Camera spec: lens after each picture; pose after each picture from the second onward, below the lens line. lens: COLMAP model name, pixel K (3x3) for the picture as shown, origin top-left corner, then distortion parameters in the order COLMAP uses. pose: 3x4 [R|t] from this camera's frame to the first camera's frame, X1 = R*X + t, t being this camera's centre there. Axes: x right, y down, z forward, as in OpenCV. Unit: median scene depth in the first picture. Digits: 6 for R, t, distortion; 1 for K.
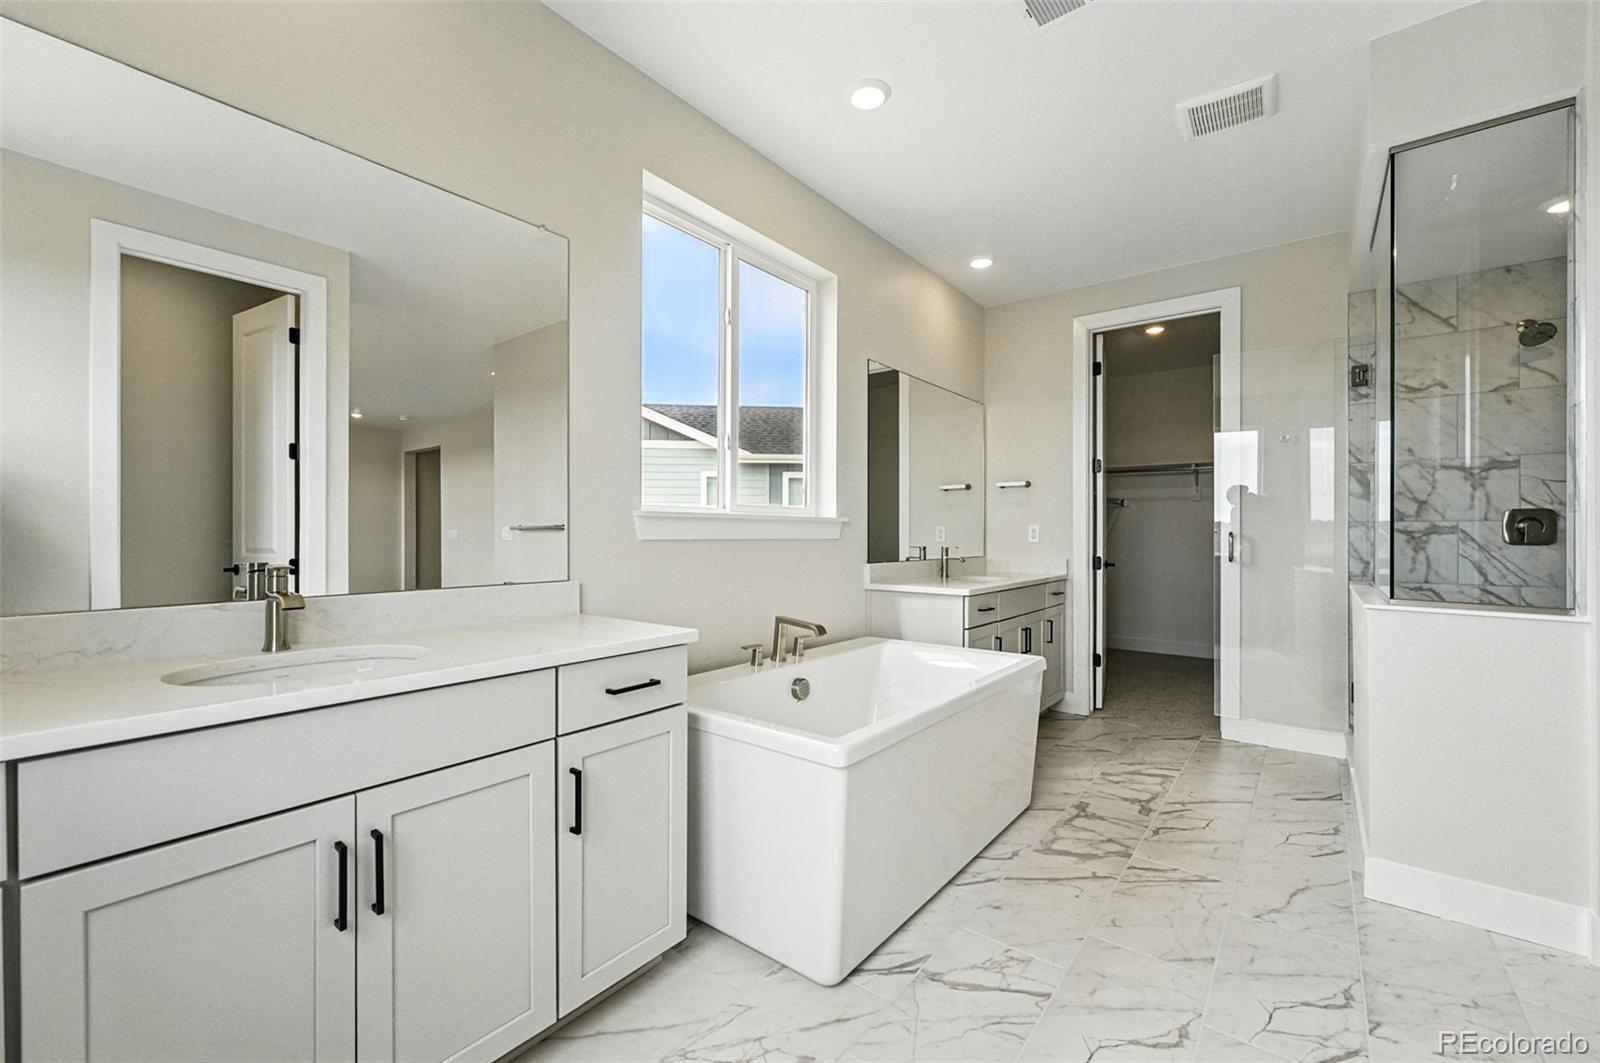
lens RADIAL K [[672.0, 0, 797.0], [0, 672.0, 532.7], [0, 0, 1]] dist [-0.003844, 0.000349]
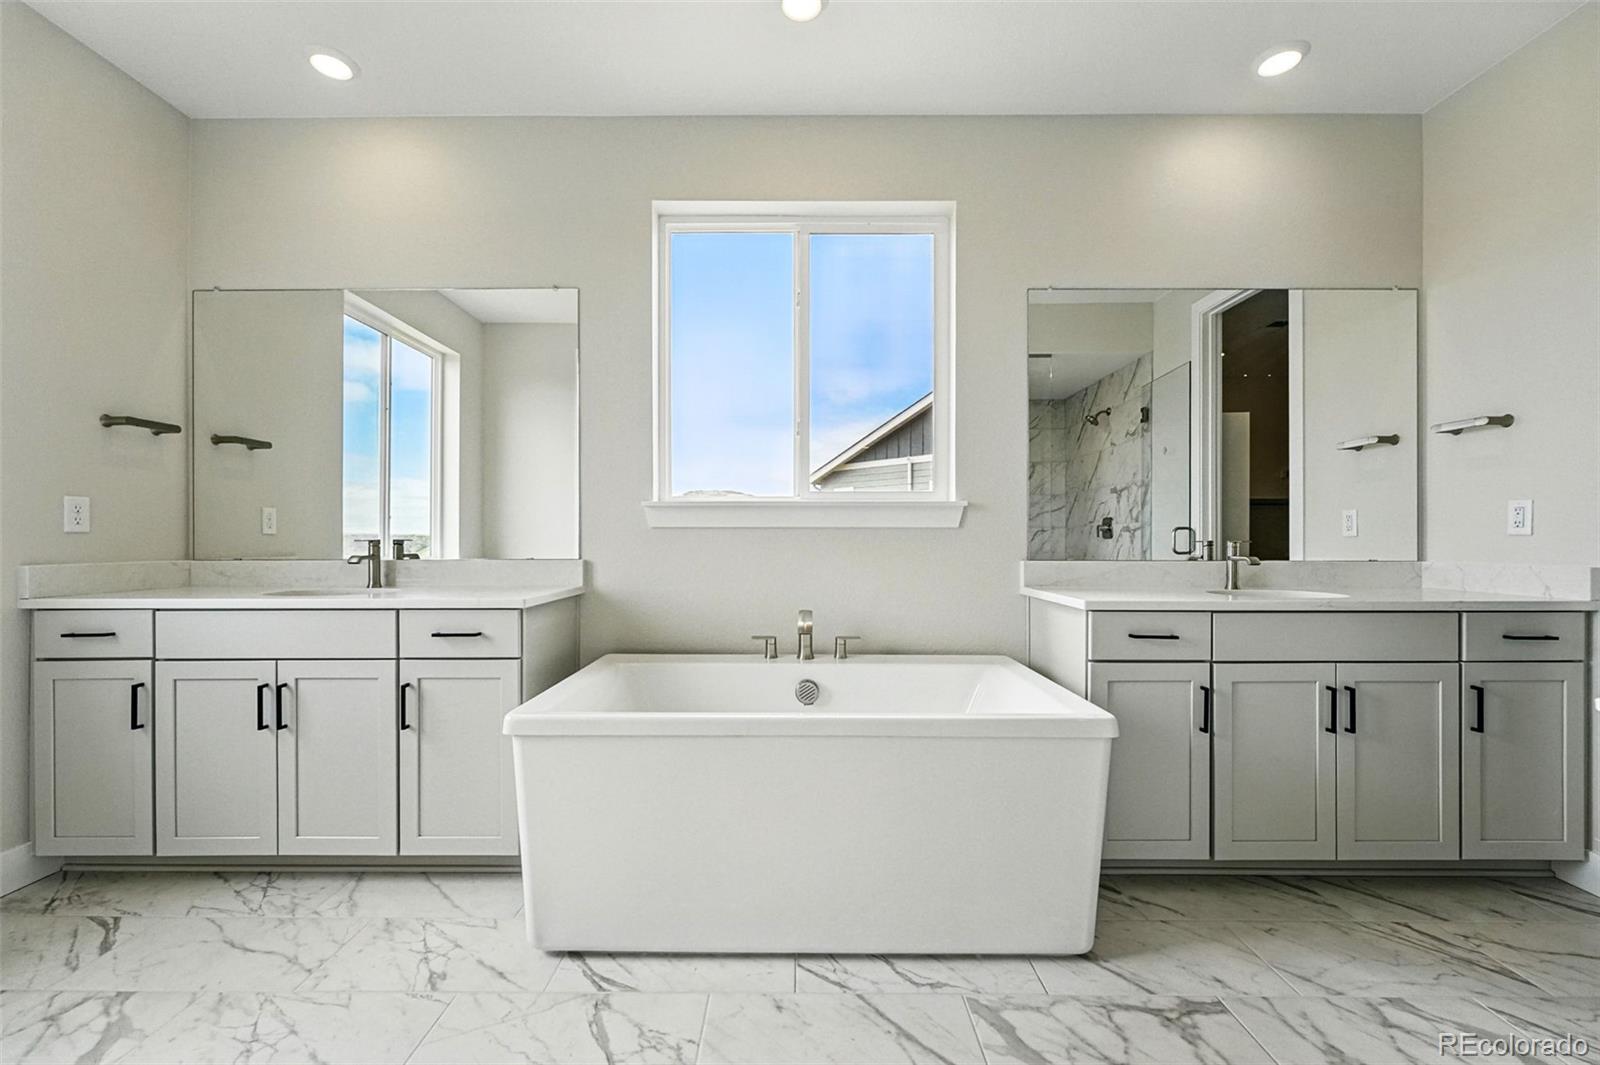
lens RADIAL K [[672.0, 0, 798.7], [0, 672.0, 536.2], [0, 0, 1]] dist [-0.003844, 0.000349]
pose [[0.605070, -0.005800, -0.796151, 0.734284], [0.003219, 0.999983, -0.004838, 0.028599], [0.796165, 0.000364, 0.605079, 0.454196]]
